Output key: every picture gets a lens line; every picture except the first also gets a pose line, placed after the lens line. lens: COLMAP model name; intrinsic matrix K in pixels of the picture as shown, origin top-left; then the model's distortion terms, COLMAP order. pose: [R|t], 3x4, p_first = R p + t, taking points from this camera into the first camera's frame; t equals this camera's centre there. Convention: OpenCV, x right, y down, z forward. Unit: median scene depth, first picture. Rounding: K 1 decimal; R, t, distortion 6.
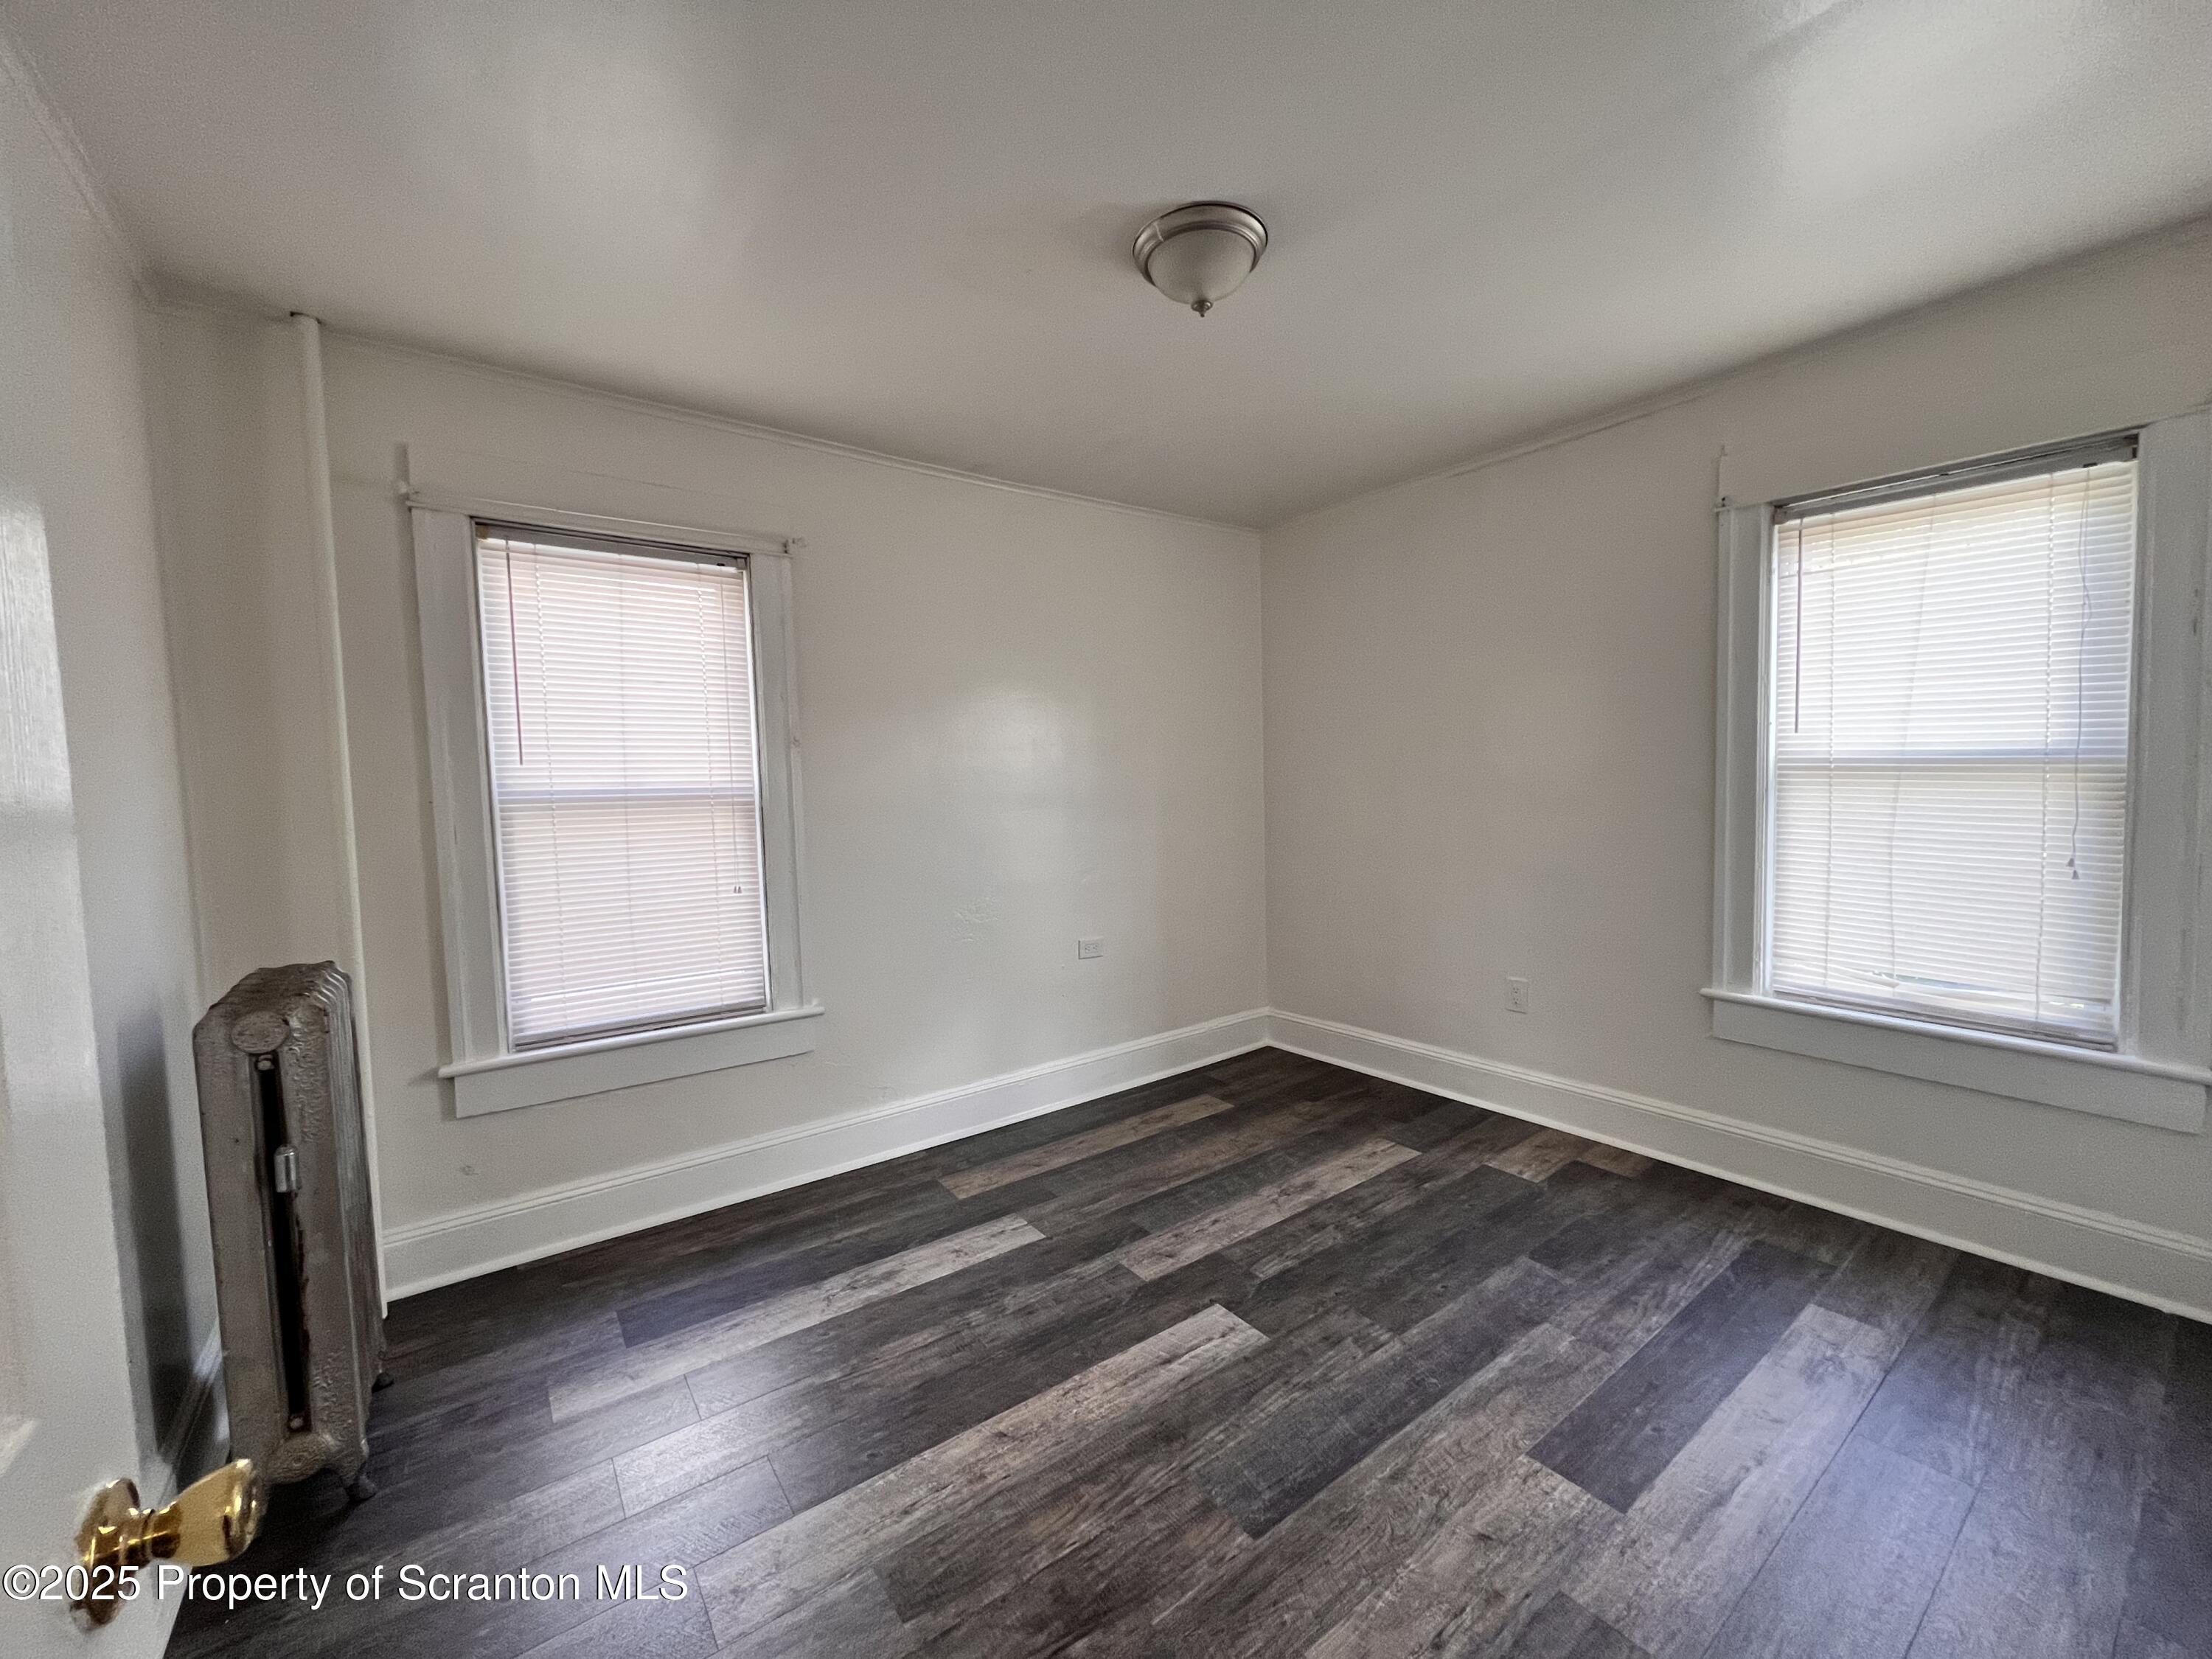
lens RADIAL K [[902.7, 0, 1106.0], [0, 902.7, 829.5], [0, 0, 1]] dist [0.000857, 0.000196]
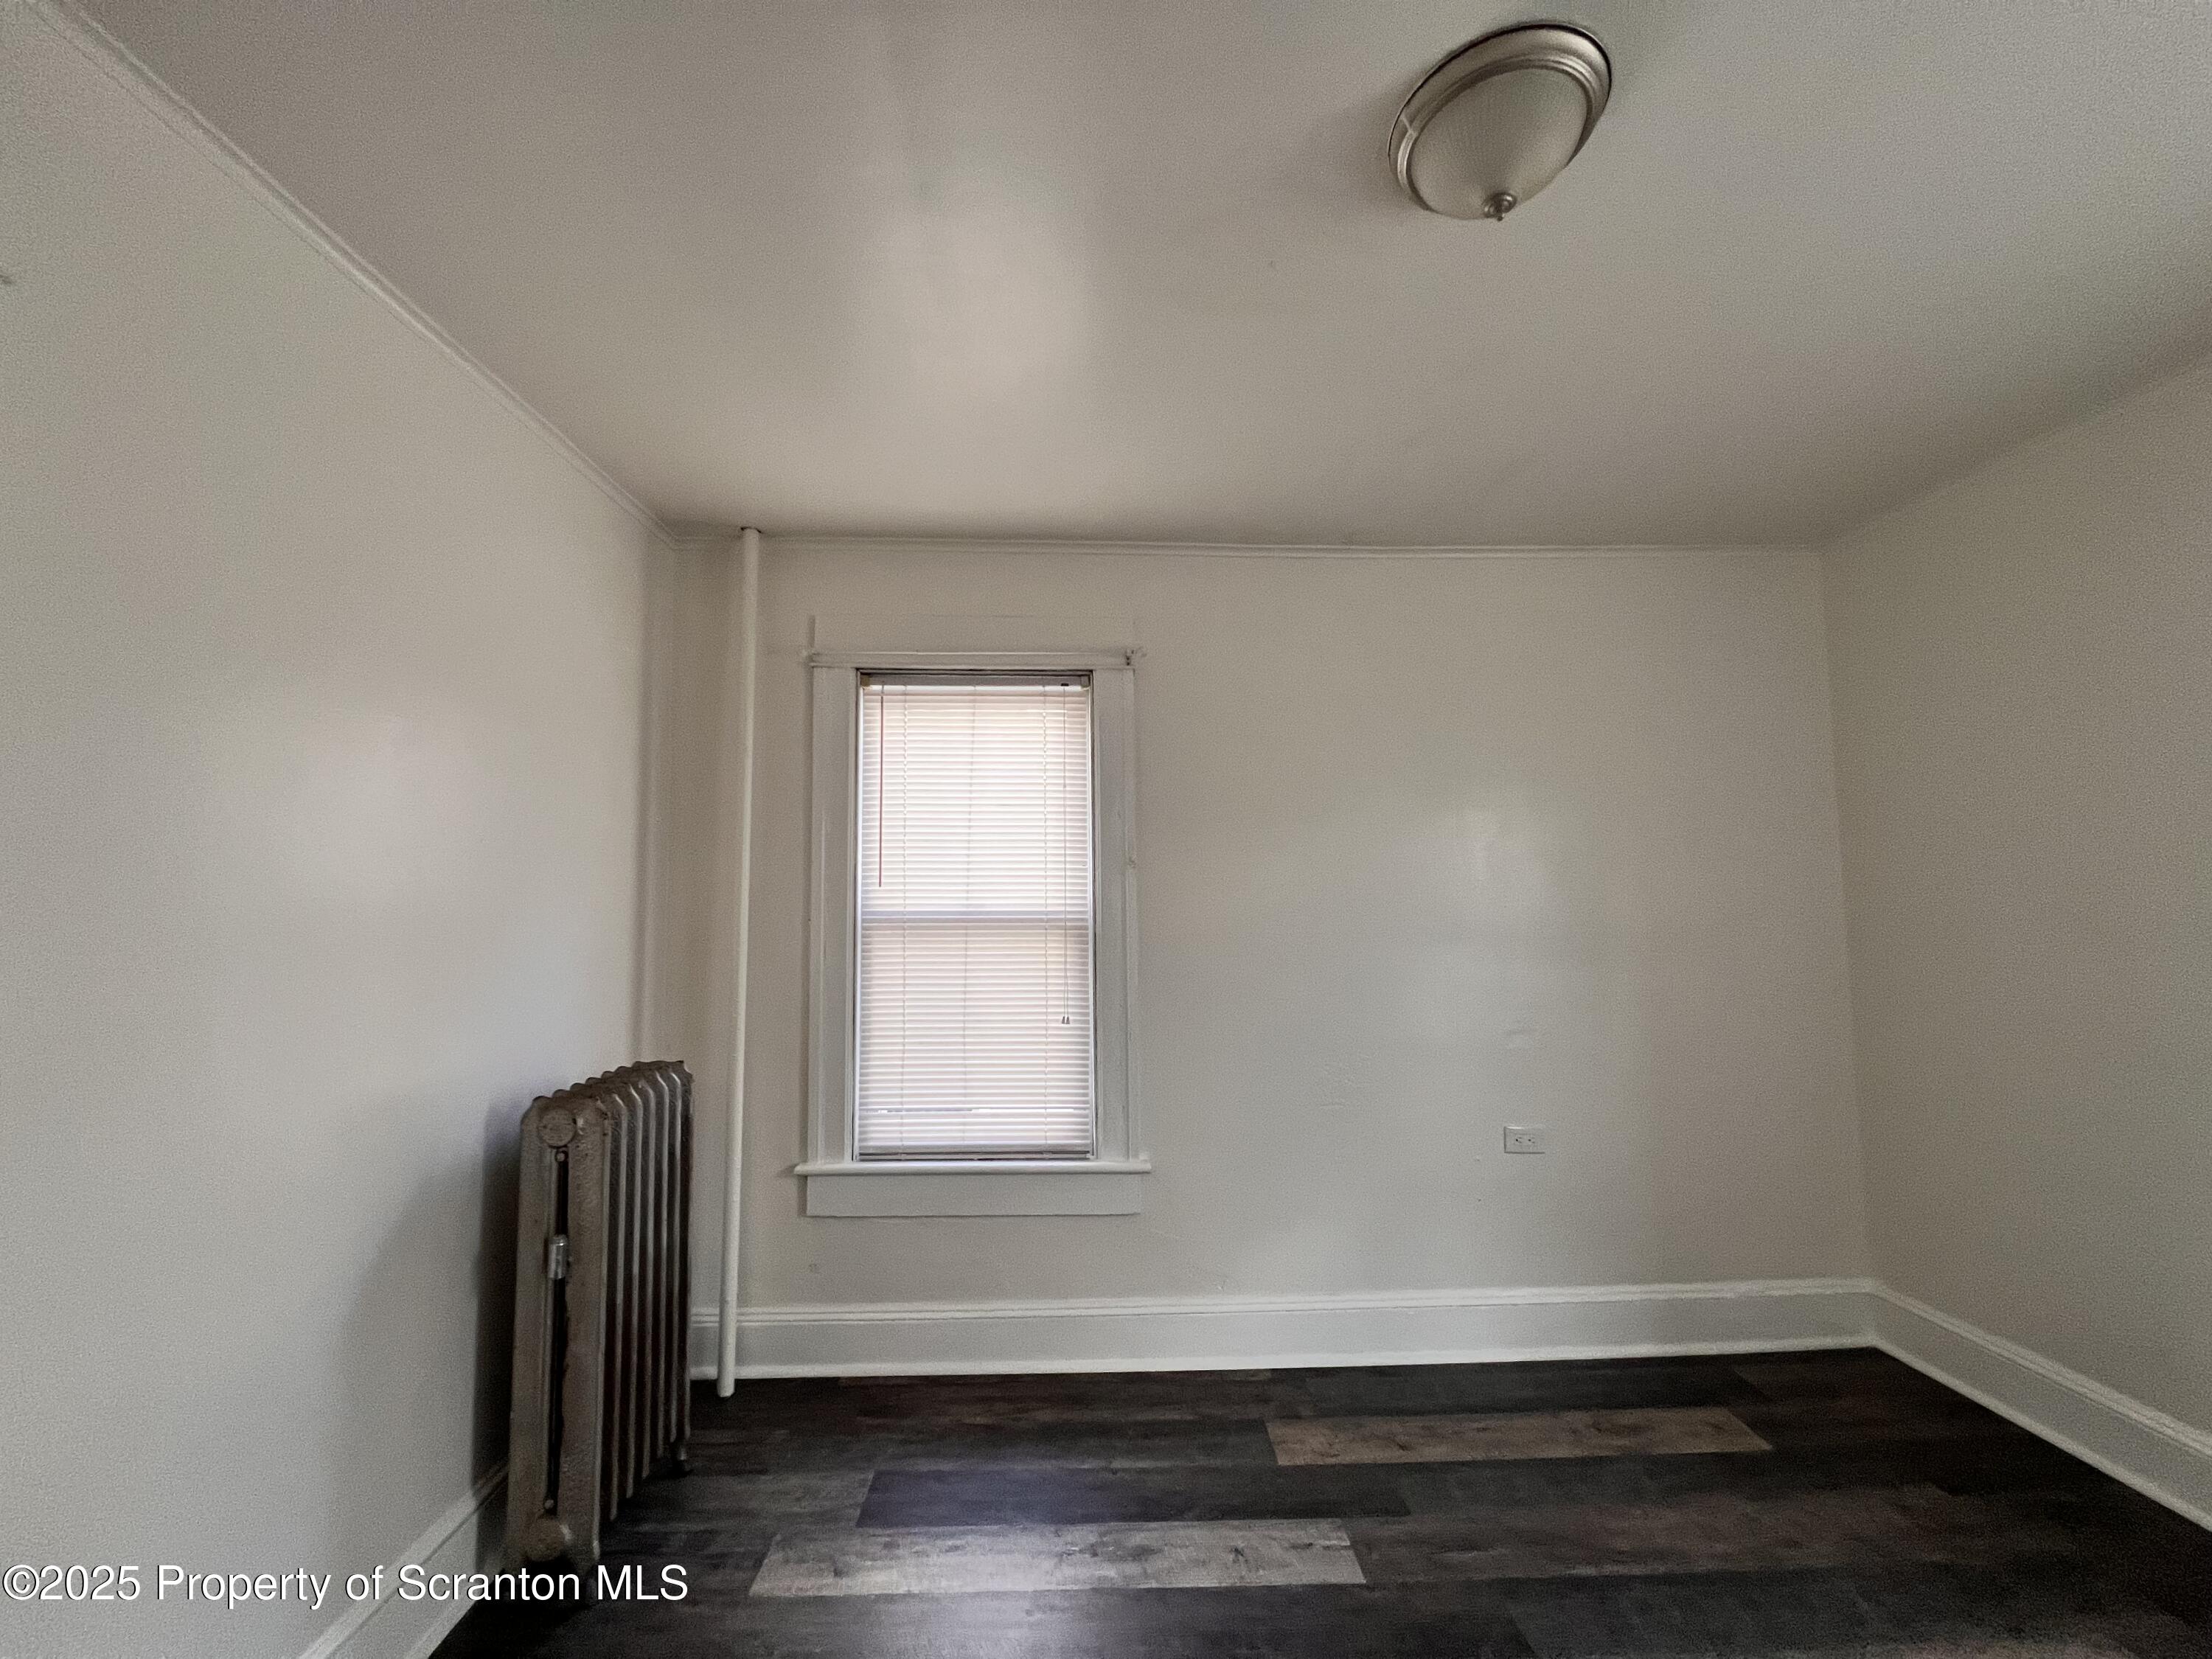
lens RADIAL K [[881.6, 0, 1106.0], [0, 881.6, 829.5], [0, 0, 1]] dist [-0.000137, -0.000145]
pose [[0.816876, -0.025135, -0.576266, 0.162212], [-0.044105, 0.993404, -0.105850, -0.035881], [0.575125, 0.111882, 0.810379, 0.261814]]
